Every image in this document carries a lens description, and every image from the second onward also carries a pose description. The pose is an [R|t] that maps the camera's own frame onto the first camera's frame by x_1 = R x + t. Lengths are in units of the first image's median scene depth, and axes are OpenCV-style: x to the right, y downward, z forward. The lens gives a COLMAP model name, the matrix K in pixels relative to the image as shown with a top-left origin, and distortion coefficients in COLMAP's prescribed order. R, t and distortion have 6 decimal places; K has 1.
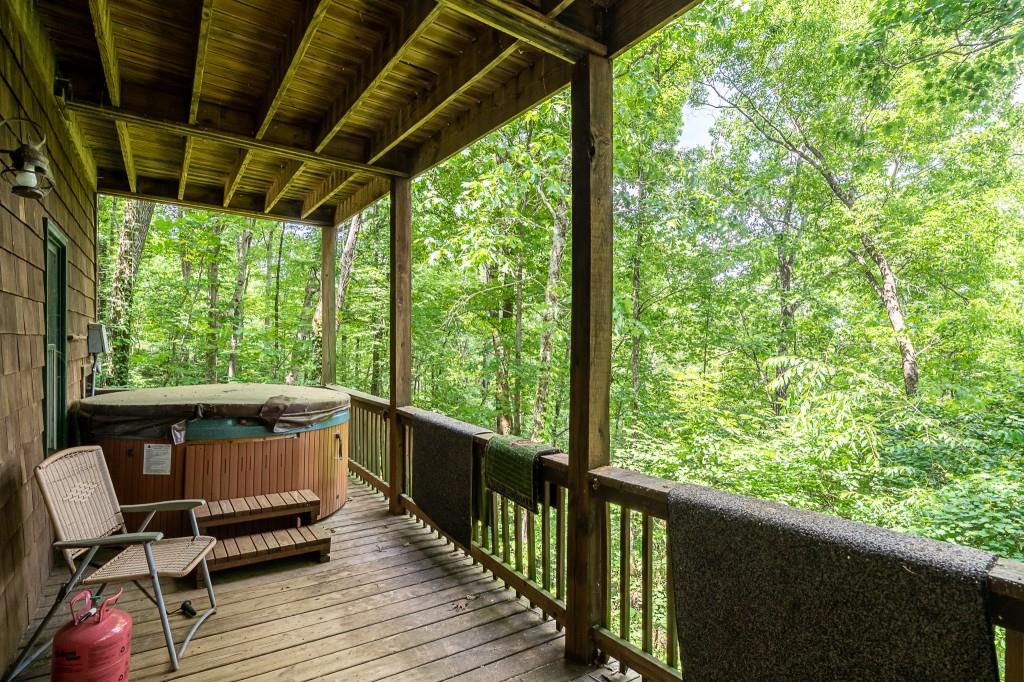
lens RADIAL K [[515.2, 0, 512.0], [0, 515.2, 341.0], [0, 0, 1]] dist [-0.000668, 0.000134]
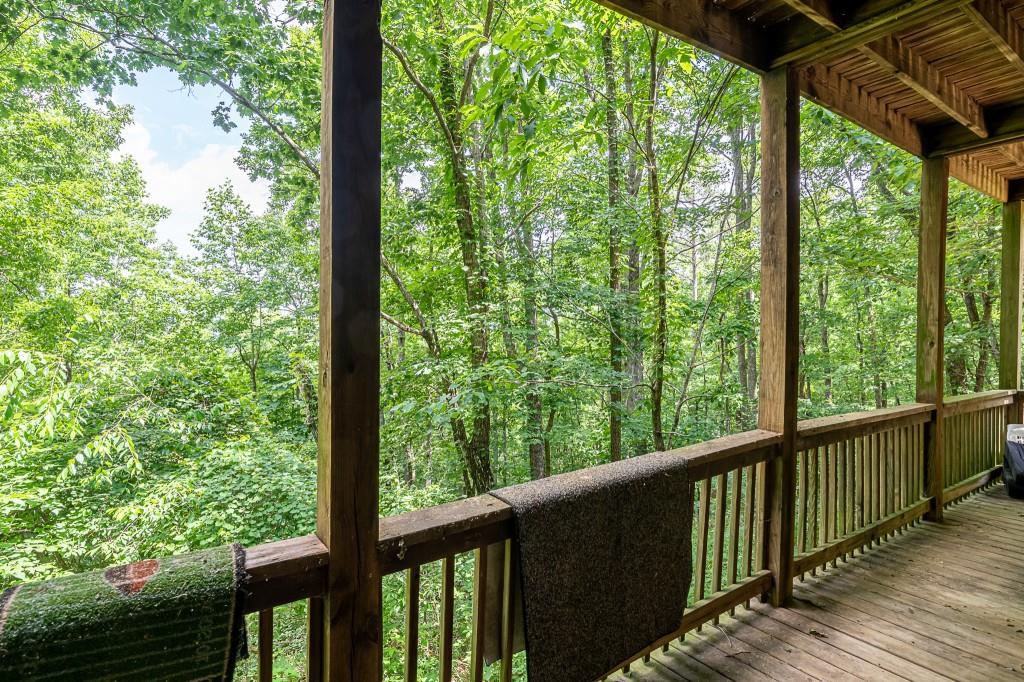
lens RADIAL K [[515.2, 0, 512.0], [0, 515.2, 341.0], [0, 0, 1]] dist [-0.000668, 0.000134]
pose [[0.004270, -0.015161, 0.999876, -0.454074], [-0.001767, 0.999883, 0.015169, -0.000009], [-0.999989, -0.001831, 0.004242, 0.797813]]
